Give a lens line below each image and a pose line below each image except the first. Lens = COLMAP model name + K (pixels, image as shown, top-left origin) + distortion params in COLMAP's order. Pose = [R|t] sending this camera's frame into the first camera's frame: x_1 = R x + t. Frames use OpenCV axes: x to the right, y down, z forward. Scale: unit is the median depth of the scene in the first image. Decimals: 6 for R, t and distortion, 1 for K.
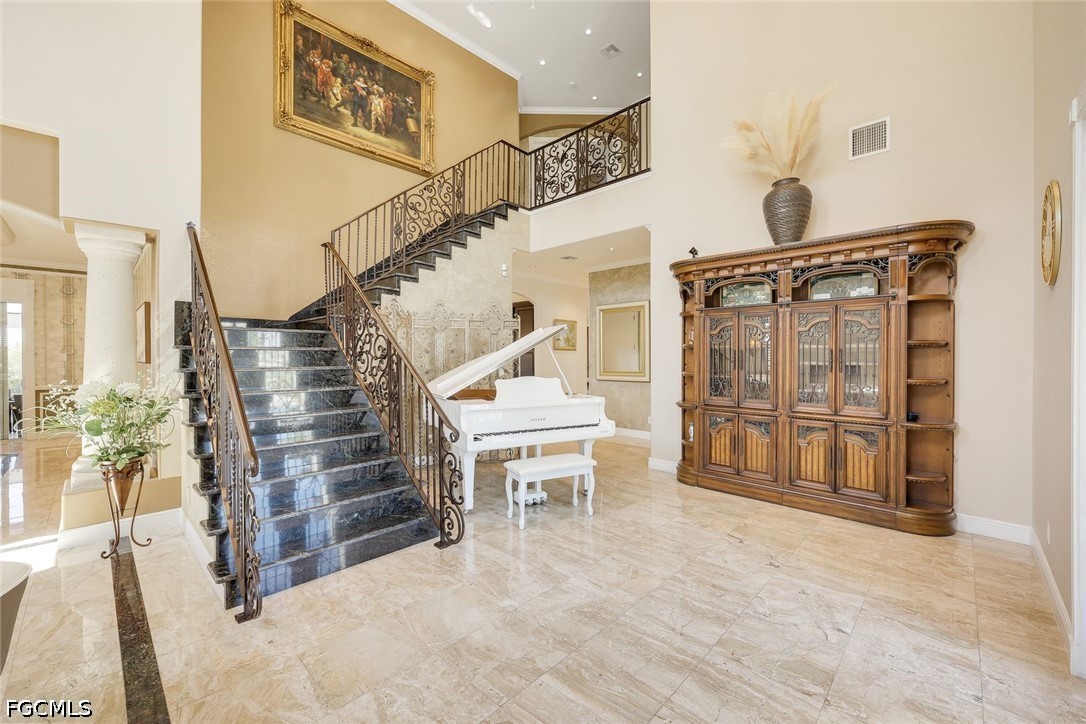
lens RADIAL K [[438.6, 0, 543.0], [0, 438.6, 362.0], [0, 0, 1]] dist [0.000276, 0.000041]
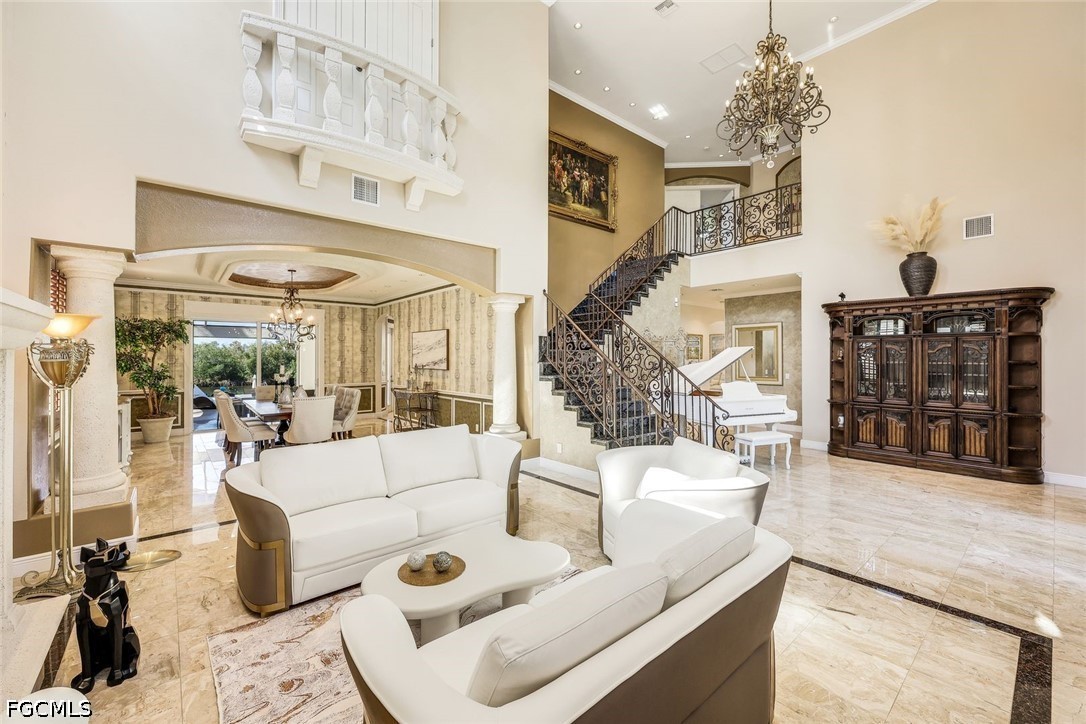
lens RADIAL K [[437.4, 0, 547.1], [0, 437.4, 358.6], [0, 0, 1]] dist [0.001253, 0.000343]
pose [[0.995169, 0.003131, -0.098123, -0.561485], [-0.004200, 0.999934, -0.010691, -0.028267], [0.098083, 0.011051, 0.995117, -0.617000]]
